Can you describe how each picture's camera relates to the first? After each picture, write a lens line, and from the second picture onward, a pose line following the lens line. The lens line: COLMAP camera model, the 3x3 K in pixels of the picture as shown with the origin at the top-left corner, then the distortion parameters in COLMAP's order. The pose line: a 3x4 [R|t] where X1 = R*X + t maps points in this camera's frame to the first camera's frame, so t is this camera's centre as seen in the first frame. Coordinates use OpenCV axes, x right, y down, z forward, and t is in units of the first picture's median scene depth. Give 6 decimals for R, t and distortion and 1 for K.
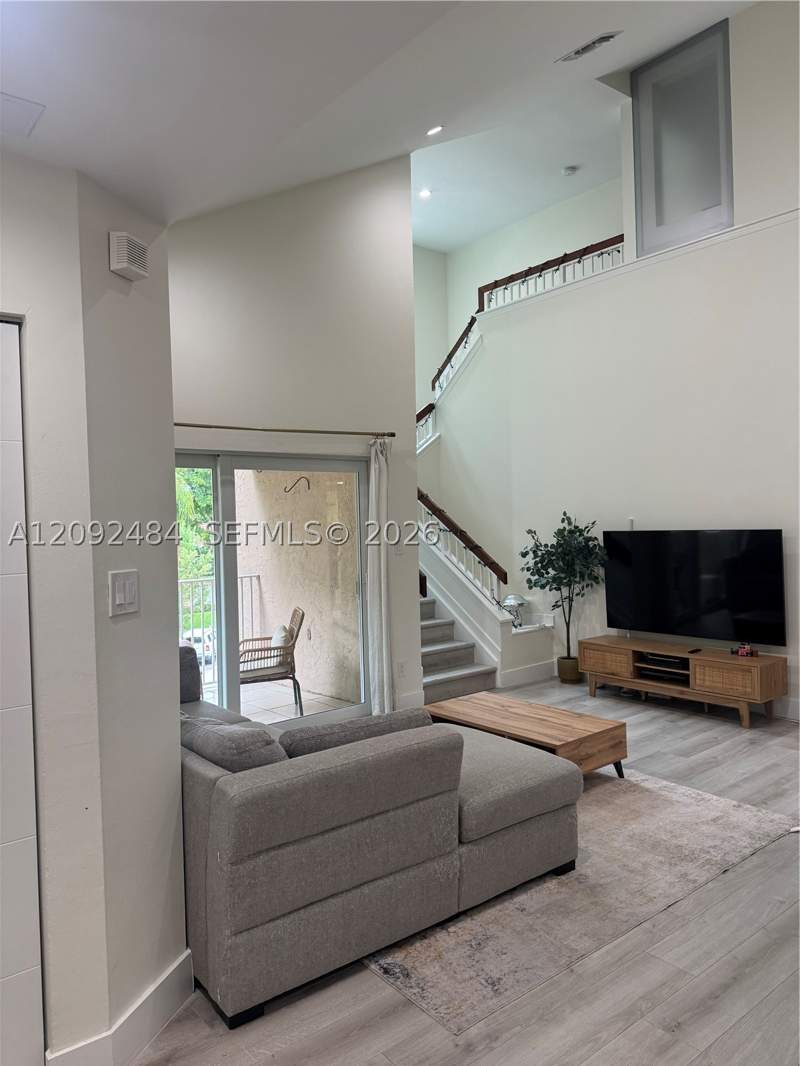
lens RADIAL K [[746.4, 0, 400.0], [0, 746.4, 533.0], [0, 0, 1]] dist [0.050115, -0.062680]
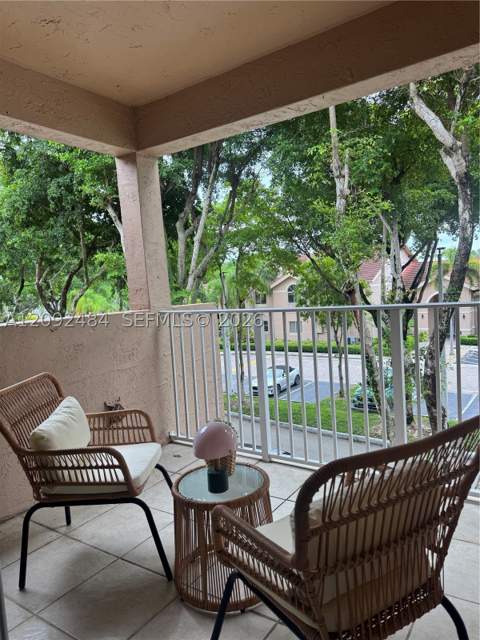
lens RADIAL K [[450.5, 0, 240.0], [0, 450.5, 320.0], [0, 0, 1]] dist [0.092083, -0.130112]
pose [[0.295740, 0.078127, -0.952068, 0.000485], [0.041373, 0.994667, 0.094475, 0.049928], [0.954372, -0.067330, 0.290931, 1.053183]]
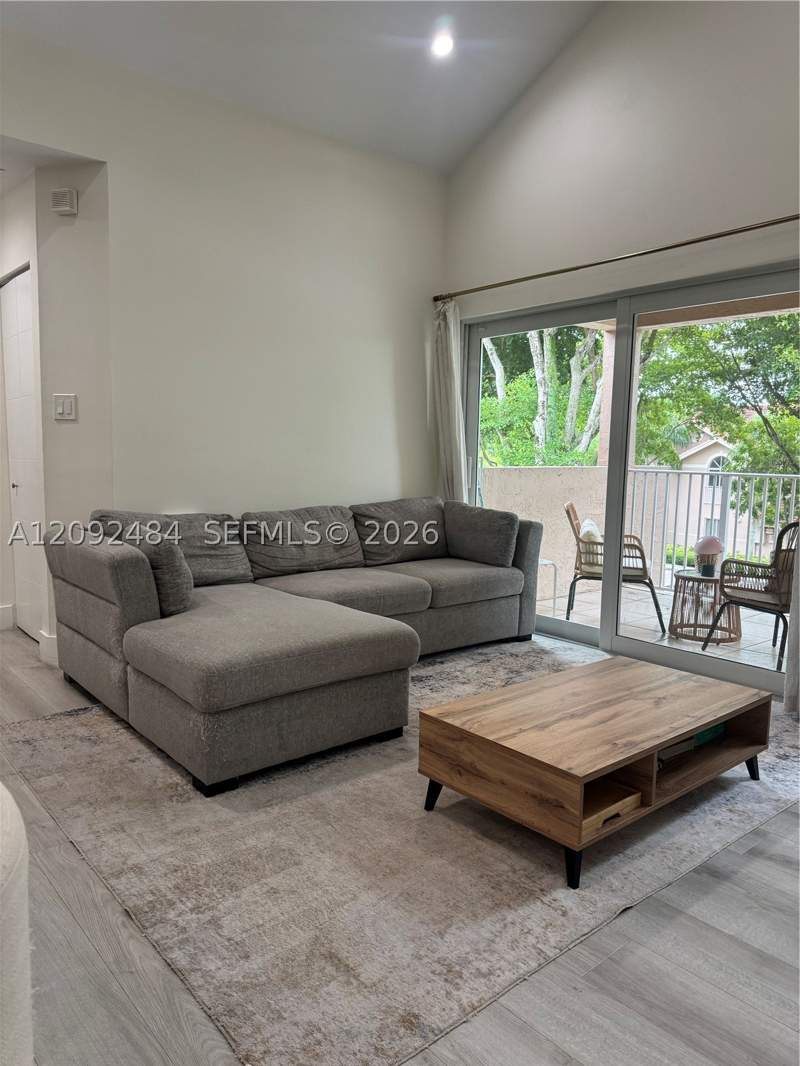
lens RADIAL K [[750.3, 0, 400.0], [0, 750.3, 533.0], [0, 0, 1]] dist [0.092083, -0.130112]
pose [[0.024757, 0.138186, -0.990097, 0.593459], [-0.036001, 0.989881, 0.137256, 0.042039], [0.999045, 0.032247, 0.029482, 0.717208]]
